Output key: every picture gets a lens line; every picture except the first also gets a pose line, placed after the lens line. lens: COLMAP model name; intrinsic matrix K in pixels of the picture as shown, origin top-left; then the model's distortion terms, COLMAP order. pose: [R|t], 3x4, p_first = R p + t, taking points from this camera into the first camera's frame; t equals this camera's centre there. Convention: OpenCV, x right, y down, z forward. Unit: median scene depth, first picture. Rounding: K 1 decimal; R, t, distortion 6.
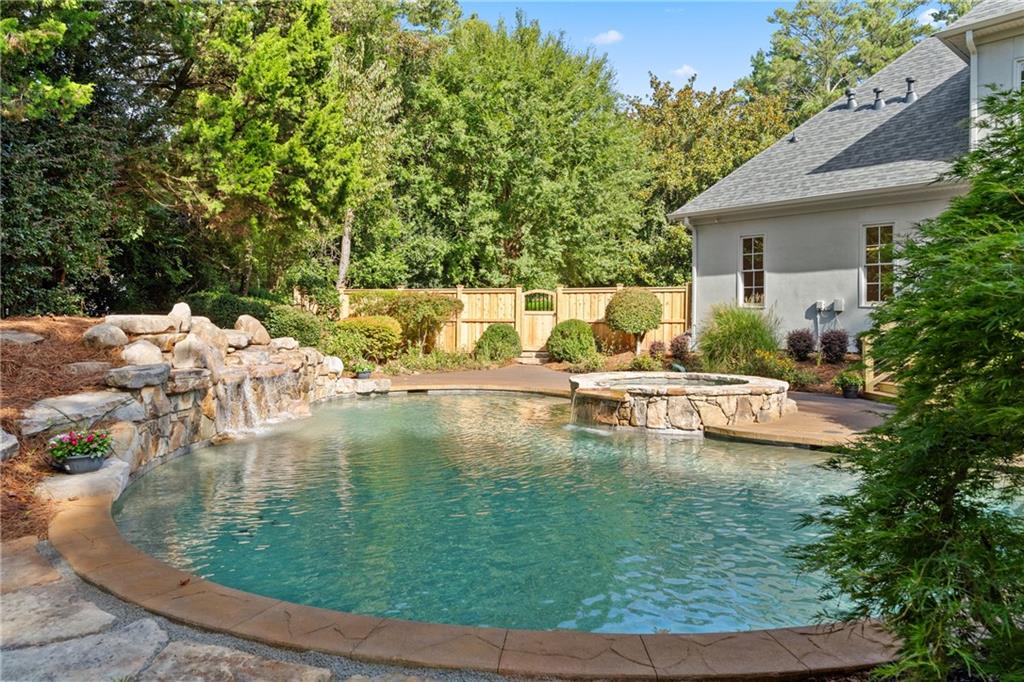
lens RADIAL K [[719.7, 0, 512.0], [0, 719.7, 341.0], [0, 0, 1]] dist [-0.004649, -0.000075]
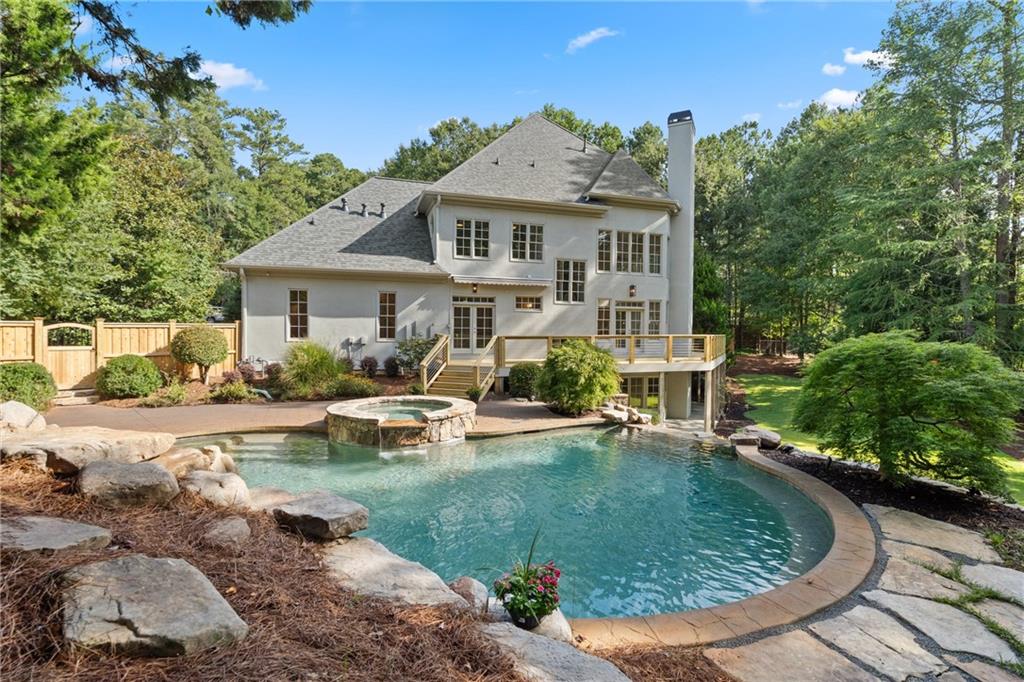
lens RADIAL K [[497.9, 0, 512.0], [0, 497.9, 341.0], [0, 0, 1]] dist [-0.000445, -0.000126]
pose [[0.378325, -0.026007, 0.925308, -0.404606], [0.018339, 0.999620, 0.020597, -0.060806], [-0.925491, 0.009177, 0.378658, 0.271115]]
